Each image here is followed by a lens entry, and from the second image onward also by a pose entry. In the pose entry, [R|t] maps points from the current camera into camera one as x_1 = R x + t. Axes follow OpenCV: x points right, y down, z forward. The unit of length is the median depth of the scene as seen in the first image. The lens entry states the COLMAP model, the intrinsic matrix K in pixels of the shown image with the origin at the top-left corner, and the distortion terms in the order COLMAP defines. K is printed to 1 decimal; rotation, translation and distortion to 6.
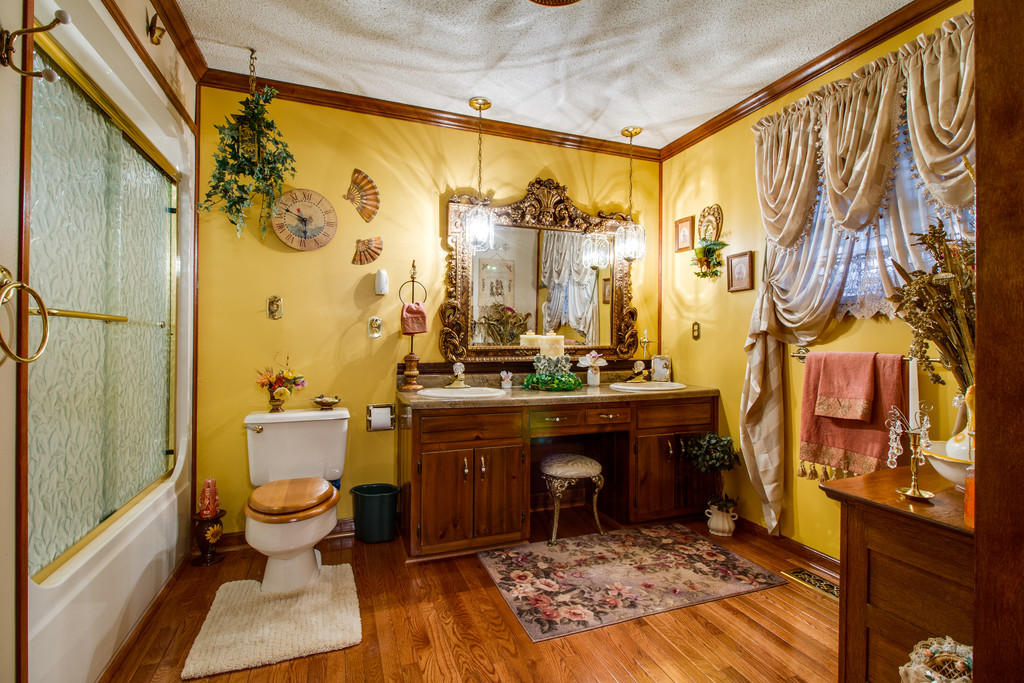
lens RADIAL K [[472.1, 0, 518.7], [0, 472.1, 336.4], [0, 0, 1]] dist [0.004027, -0.006545]
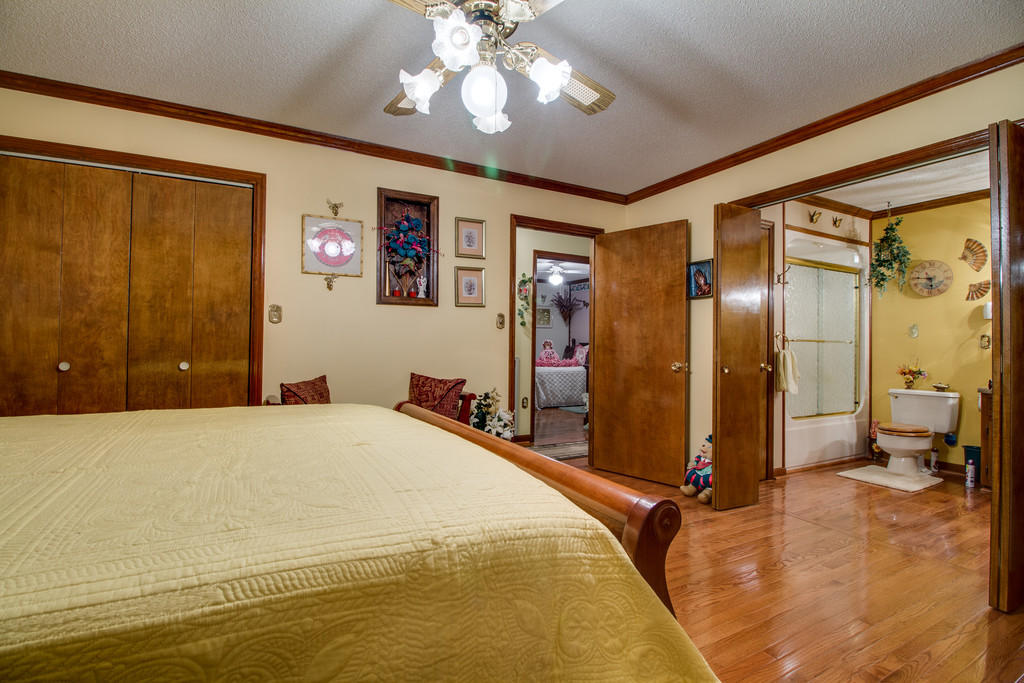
lens RADIAL K [[472.1, 0, 513.3], [0, 472.1, 339.4], [0, 0, 1]] dist [0.004027, -0.006545]
pose [[0.133156, -0.019317, -0.990907, 1.069399], [0.000982, 0.999812, -0.019359, 0.002380], [0.991095, 0.001605, 0.133150, -0.740020]]
